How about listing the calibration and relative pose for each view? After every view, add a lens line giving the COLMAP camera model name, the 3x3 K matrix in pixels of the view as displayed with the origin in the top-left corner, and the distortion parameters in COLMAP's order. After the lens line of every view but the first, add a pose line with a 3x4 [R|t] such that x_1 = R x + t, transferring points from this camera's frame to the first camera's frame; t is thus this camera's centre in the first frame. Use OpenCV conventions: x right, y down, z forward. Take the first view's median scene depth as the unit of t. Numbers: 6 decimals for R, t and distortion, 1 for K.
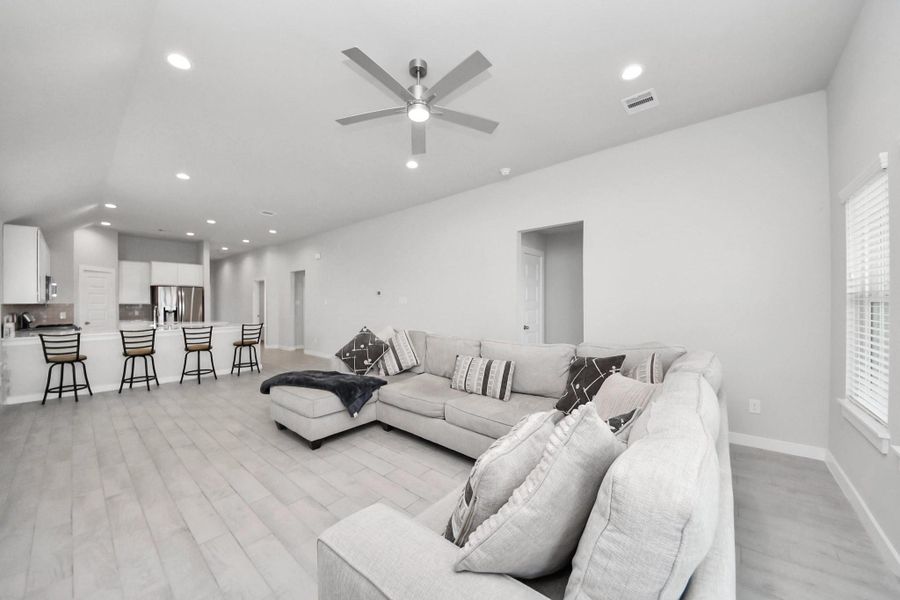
lens RADIAL K [[324.7, 0, 453.3], [0, 324.7, 303.4], [0, 0, 1]] dist [-0.022187, -0.000076]
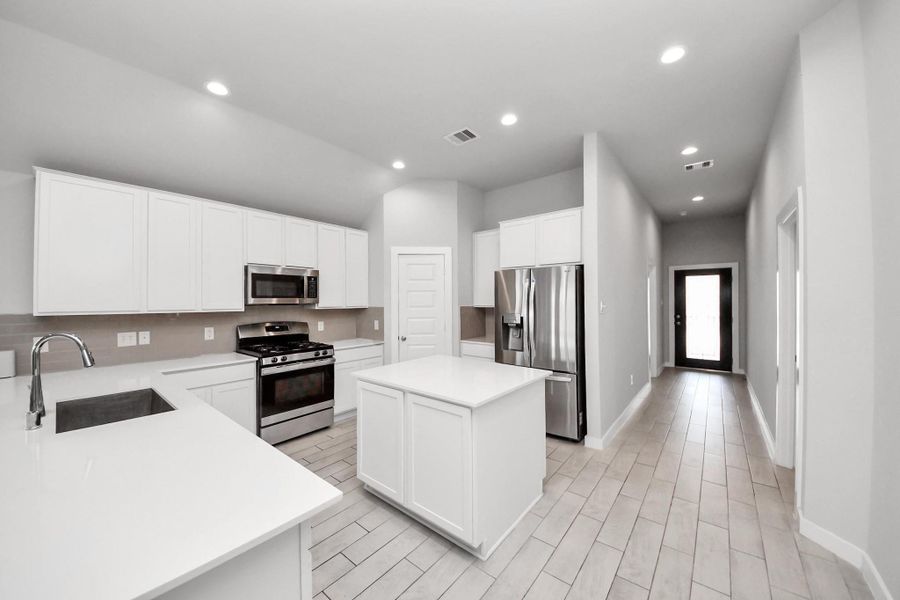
lens RADIAL K [[322.0, 0, 450.0], [0, 322.0, 300.0], [0, 0, 1]] dist [0.018316, -0.000037]
pose [[-0.002096, 0.001145, -0.999997, -0.644941], [0.003878, 0.999992, 0.001137, -0.017864], [0.999990, -0.003875, -0.002100, 1.344797]]
